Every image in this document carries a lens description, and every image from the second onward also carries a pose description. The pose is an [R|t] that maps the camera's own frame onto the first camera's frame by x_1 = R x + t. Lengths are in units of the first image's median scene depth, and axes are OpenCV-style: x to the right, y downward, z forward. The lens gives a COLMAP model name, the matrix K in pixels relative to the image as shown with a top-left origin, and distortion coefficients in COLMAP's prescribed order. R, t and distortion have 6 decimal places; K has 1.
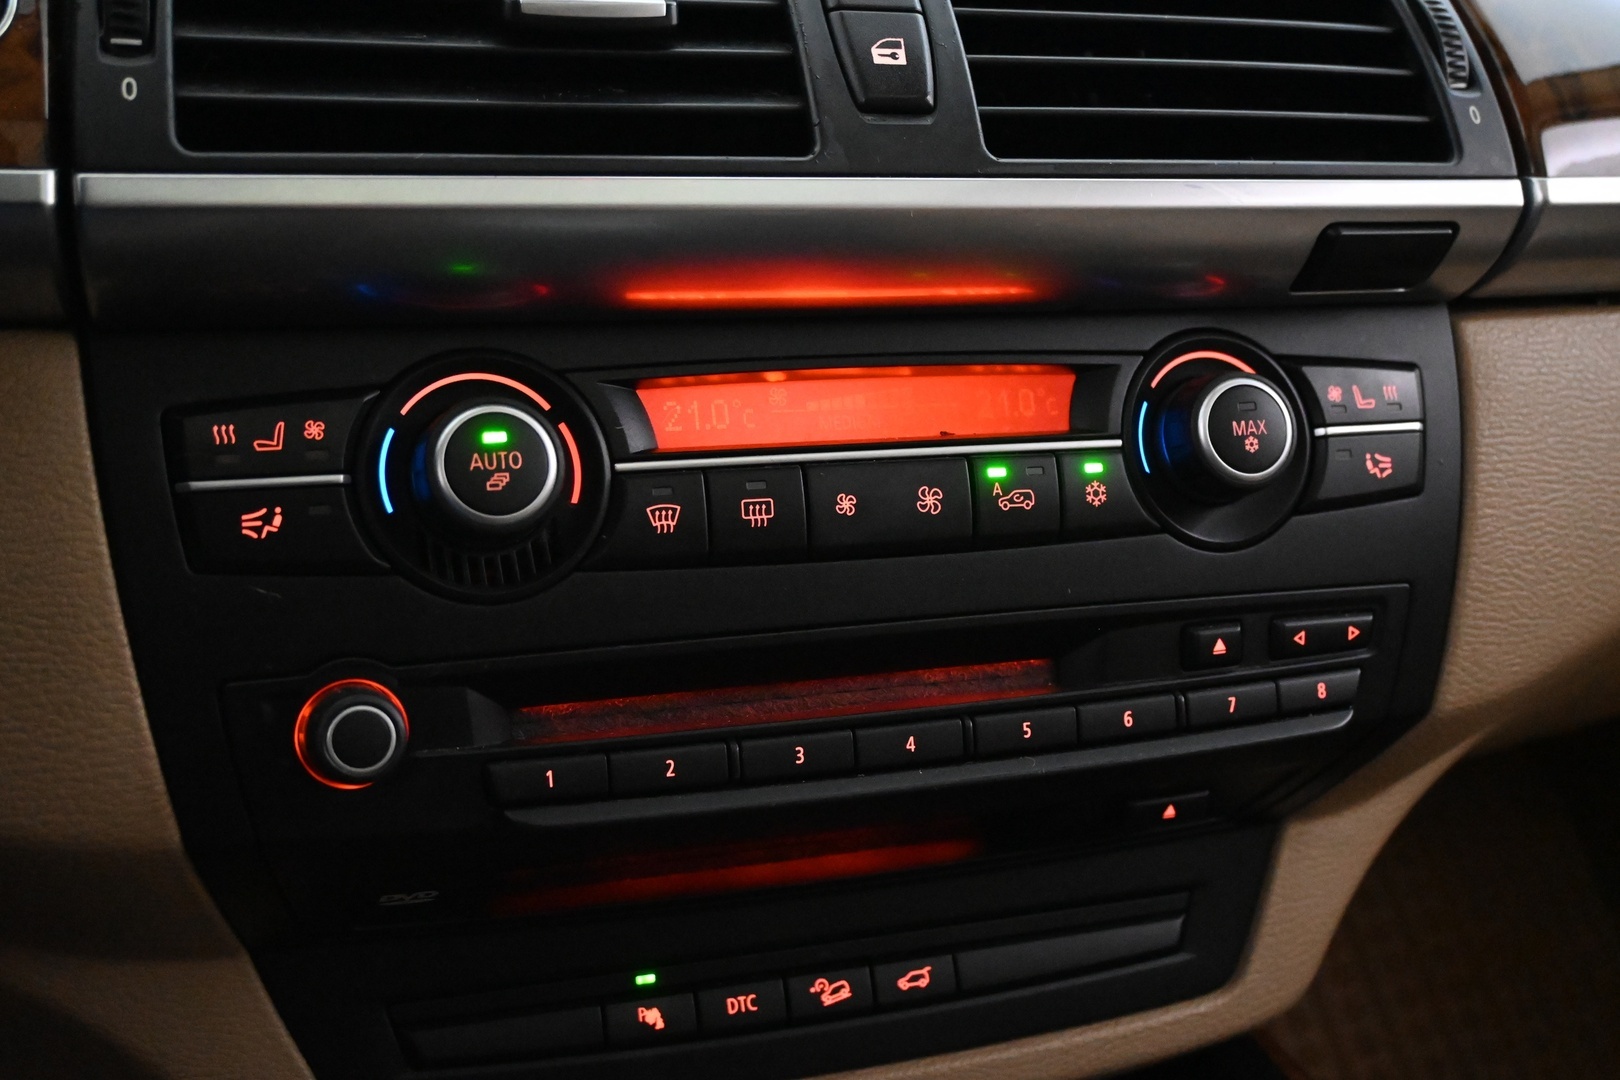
lens RADIAL K [[1887.2, 0, 828.9], [0, 1887.2, 511.1], [0, 0, 1]] dist [0.019544, 0.000000]
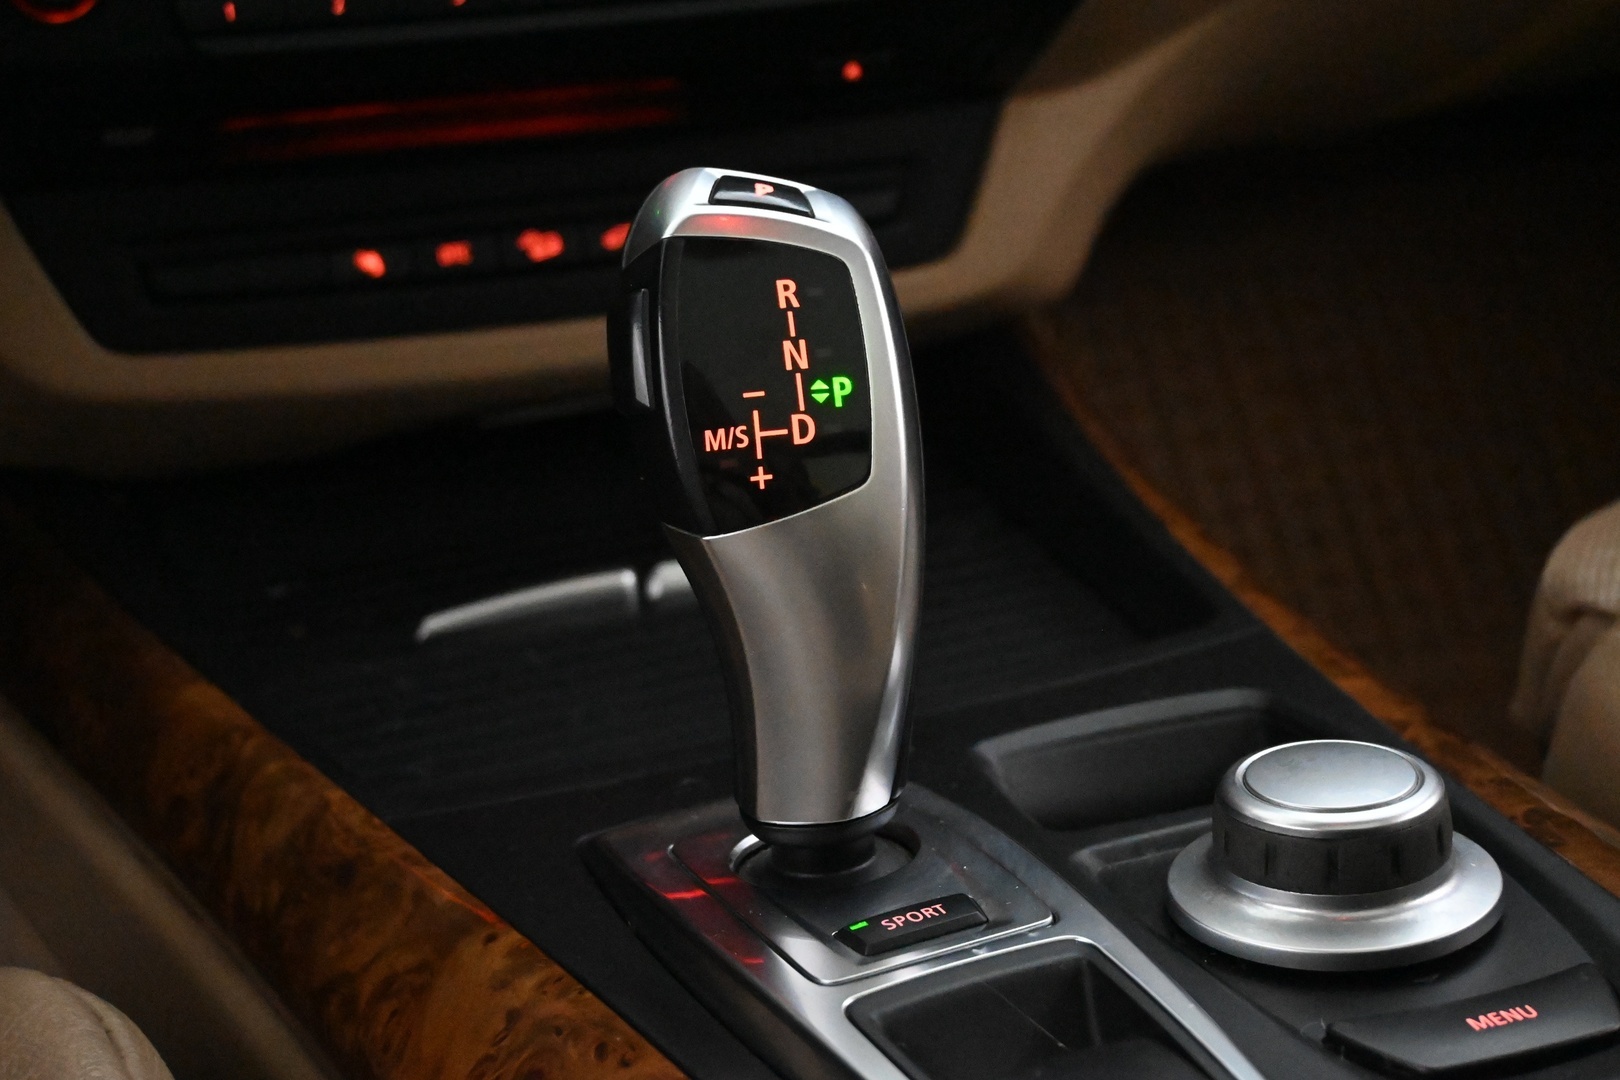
lens RADIAL K [[2713.8, 0, 809.7], [0, 2713.8, 539.1], [0, 0, 1]] dist [0.045120, 0.000000]
pose [[0.996931, -0.012097, -0.077350, 0.282145], [0.027071, 0.980312, 0.195592, 0.122627], [0.073461, -0.197086, 0.977630, -0.562290]]
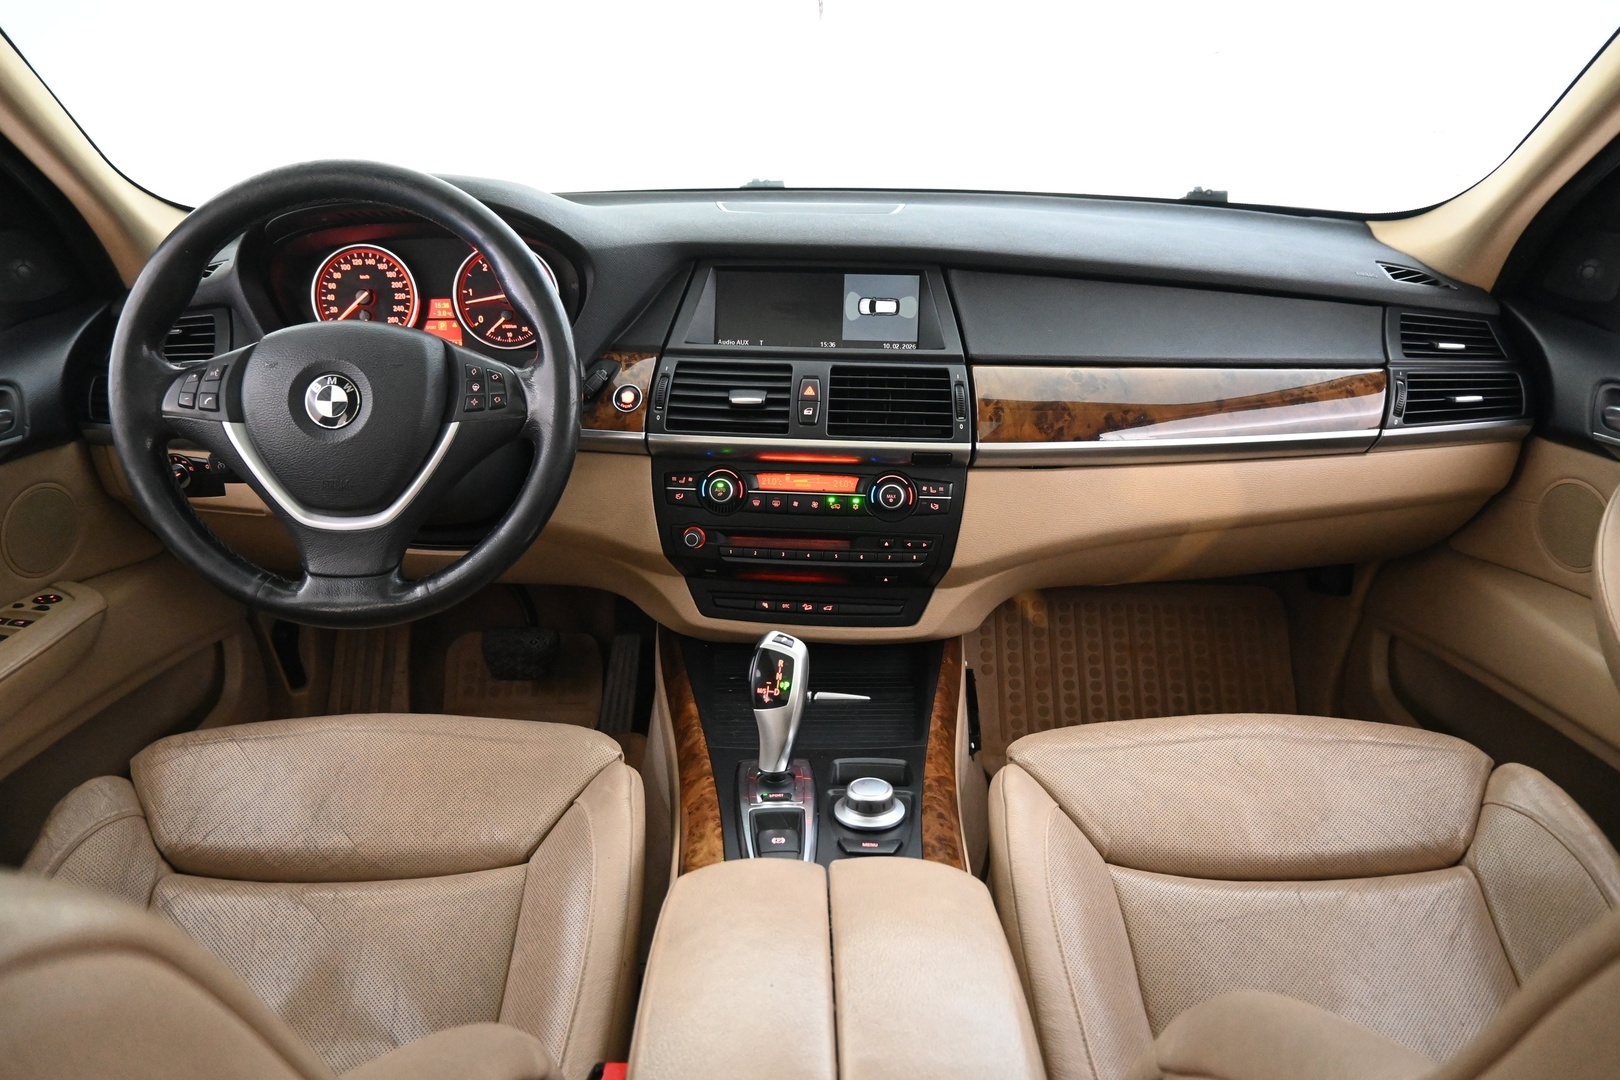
lens RADIAL K [[1123.2, 0, 809.8], [0, 1123.2, 537.3], [0, 0, 1]] dist [-0.000566, 0.004791]
pose [[0.910222, 0.145413, -0.387752, 1.031128], [-0.083004, 0.981385, 0.173187, -0.370918], [0.405718, -0.125453, 0.905348, -1.390529]]
